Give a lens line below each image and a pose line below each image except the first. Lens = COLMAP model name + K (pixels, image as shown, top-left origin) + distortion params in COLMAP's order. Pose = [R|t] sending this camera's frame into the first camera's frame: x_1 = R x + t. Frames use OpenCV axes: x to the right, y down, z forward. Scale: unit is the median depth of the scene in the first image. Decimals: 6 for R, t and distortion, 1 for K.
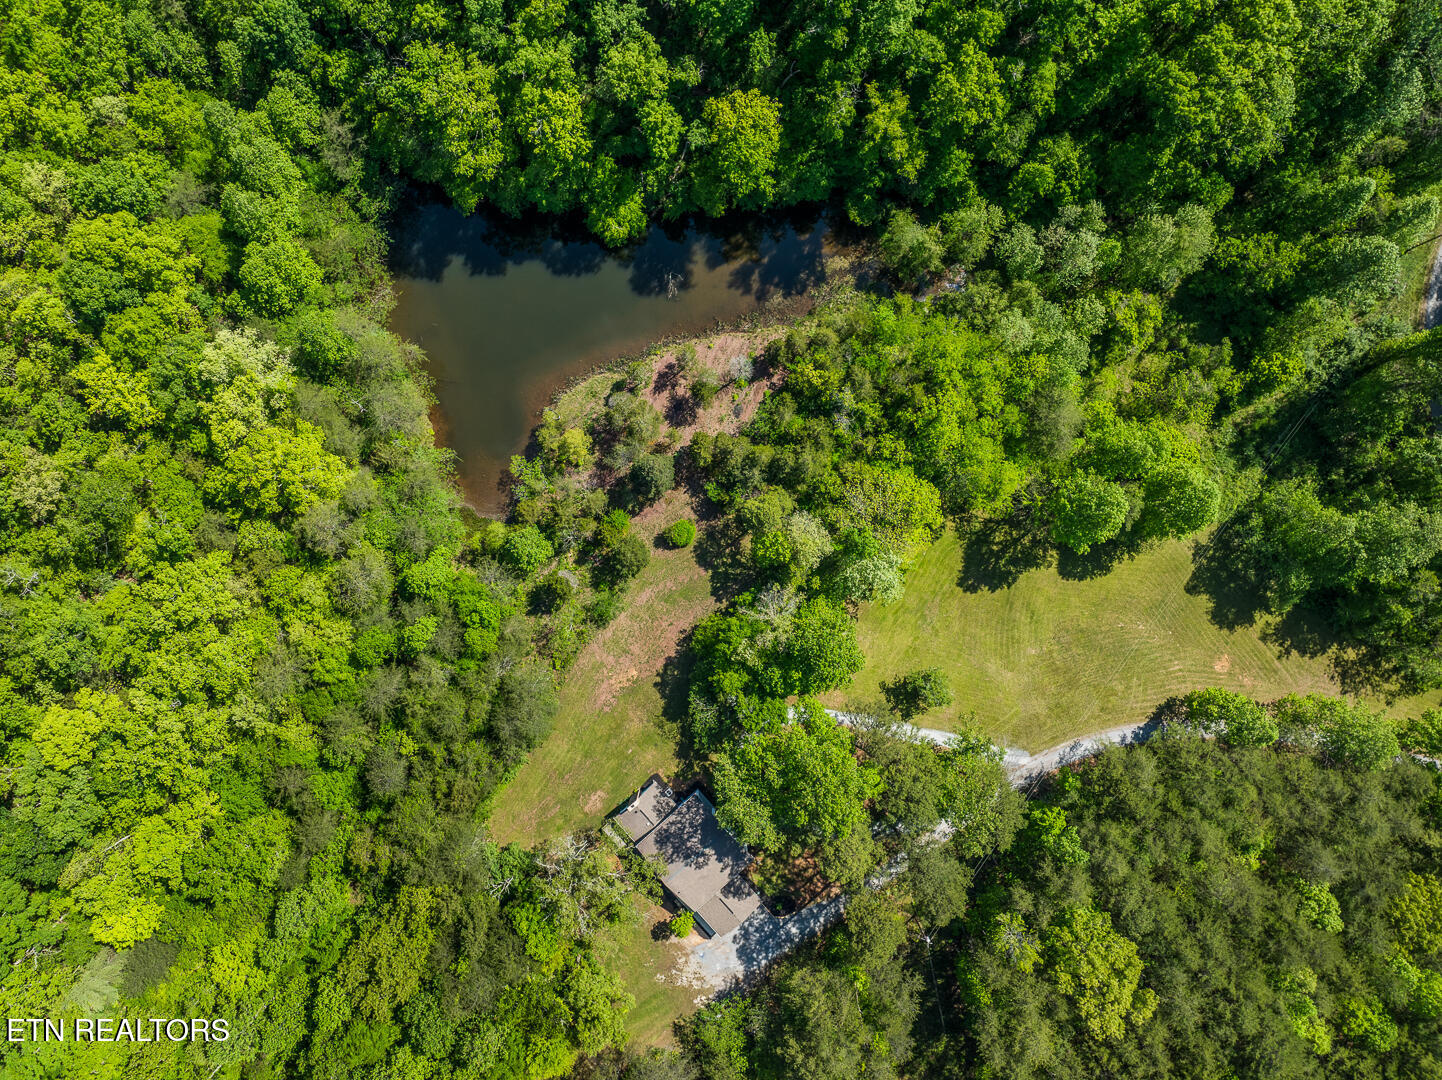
lens RADIAL K [[1012.5, 0, 719.8], [0, 1012.5, 536.4], [0, 0, 1]] dist [-0.043003, 0.009802]
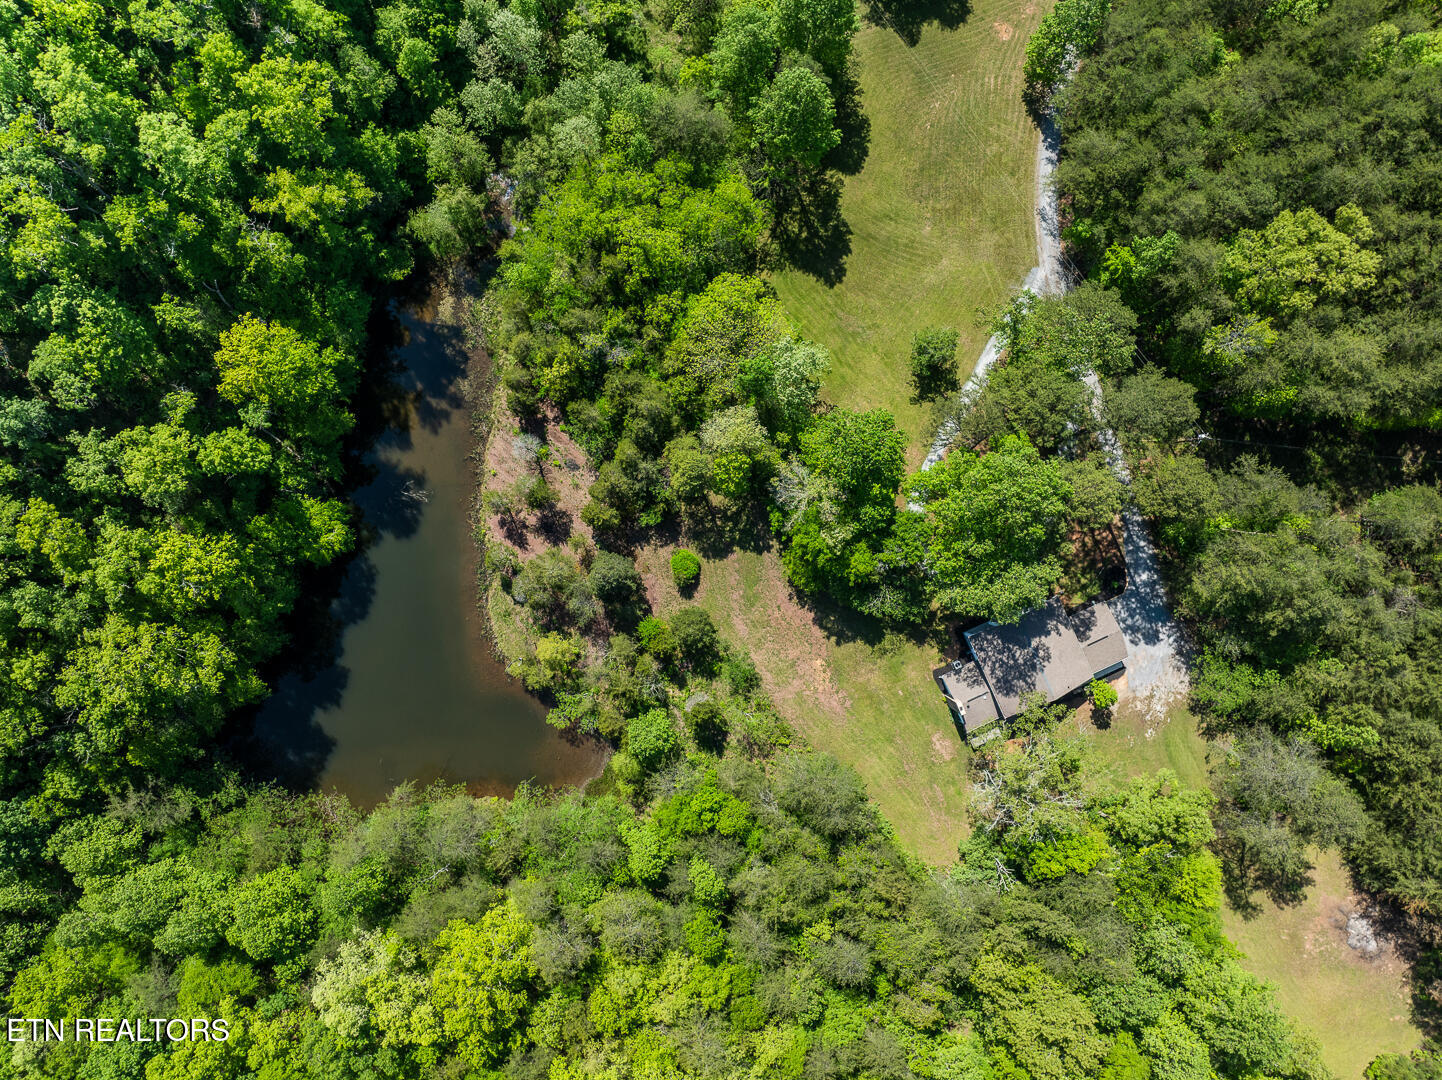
lens RADIAL K [[1012.5, 0, 717.5], [0, 1012.5, 548.0], [0, 0, 1]] dist [-0.043003, 0.009802]
pose [[0.294517, -0.955506, -0.016351, 0.000499], [0.955563, 0.294223, 0.018219, 0.003674], [-0.012598, -0.020990, 0.999700, 0.117431]]
